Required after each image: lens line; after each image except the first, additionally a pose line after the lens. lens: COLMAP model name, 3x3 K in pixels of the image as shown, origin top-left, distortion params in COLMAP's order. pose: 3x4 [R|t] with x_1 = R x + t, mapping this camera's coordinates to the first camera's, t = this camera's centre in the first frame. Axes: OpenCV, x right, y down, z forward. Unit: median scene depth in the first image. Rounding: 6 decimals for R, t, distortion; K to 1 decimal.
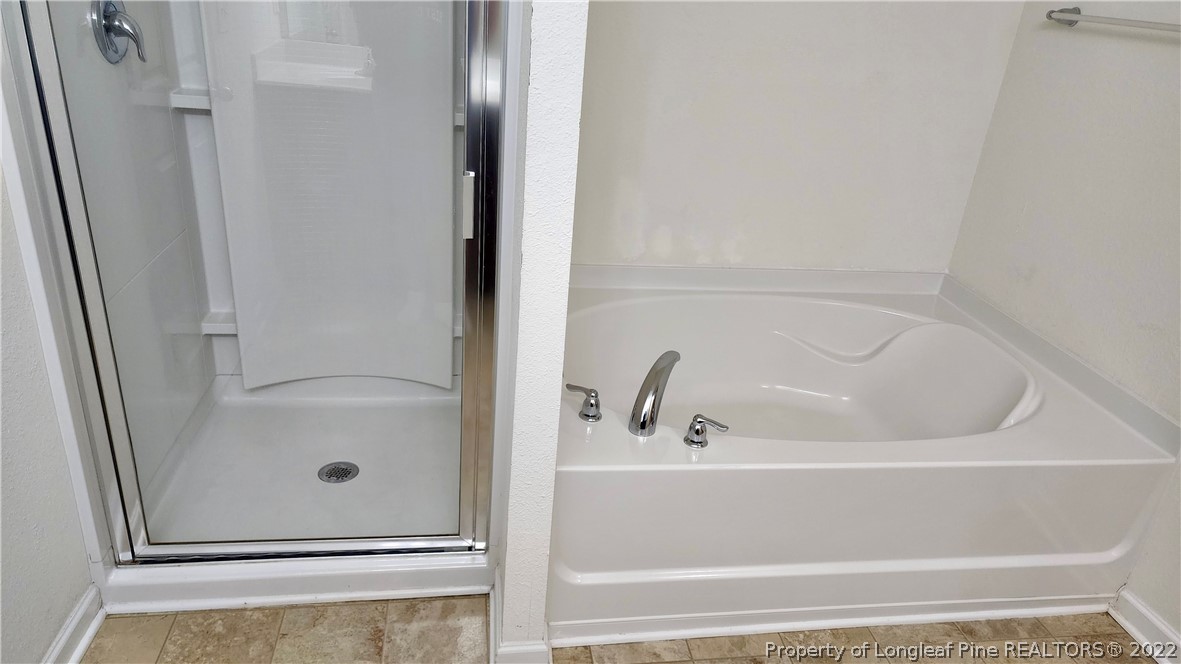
lens RADIAL K [[799.1, 0, 592.3], [0, 799.1, 340.3], [0, 0, 1]] dist [0.024444, -0.006687]
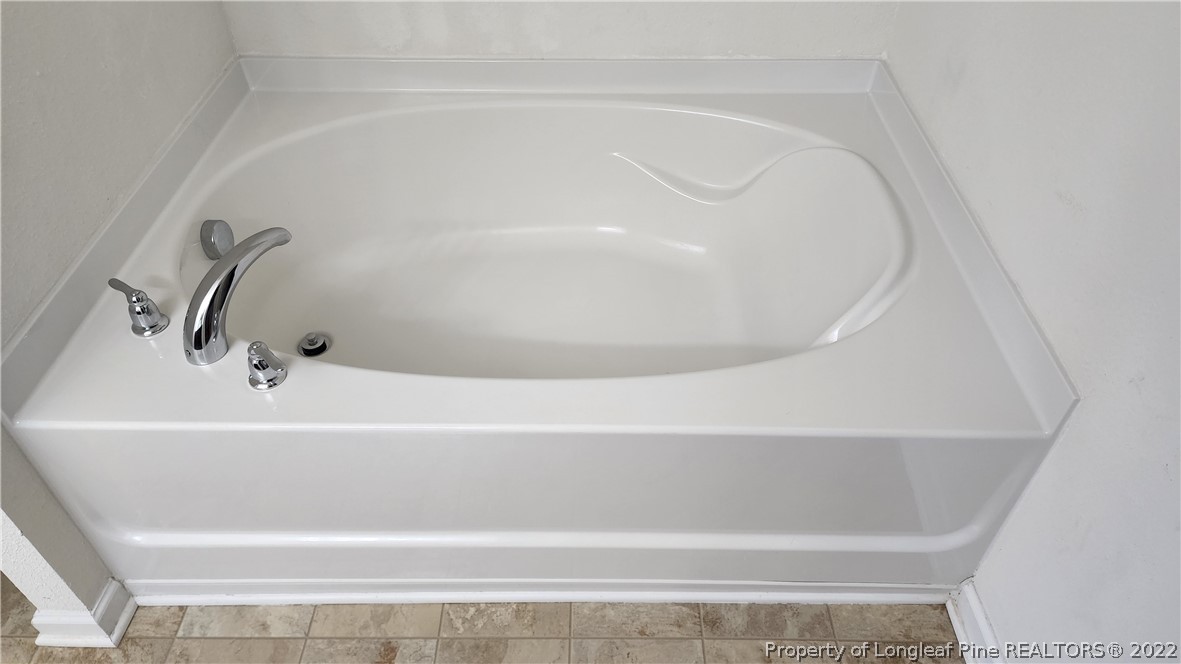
lens RADIAL K [[779.5, 0, 591.9], [0, 779.5, 332.5], [0, 0, 1]] dist [0.049285, -0.002979]
pose [[0.981959, 0.056076, -0.180588, 0.469001], [0.004624, 0.947611, 0.319393, -0.110341], [0.189038, -0.314466, 0.930256, 0.398044]]
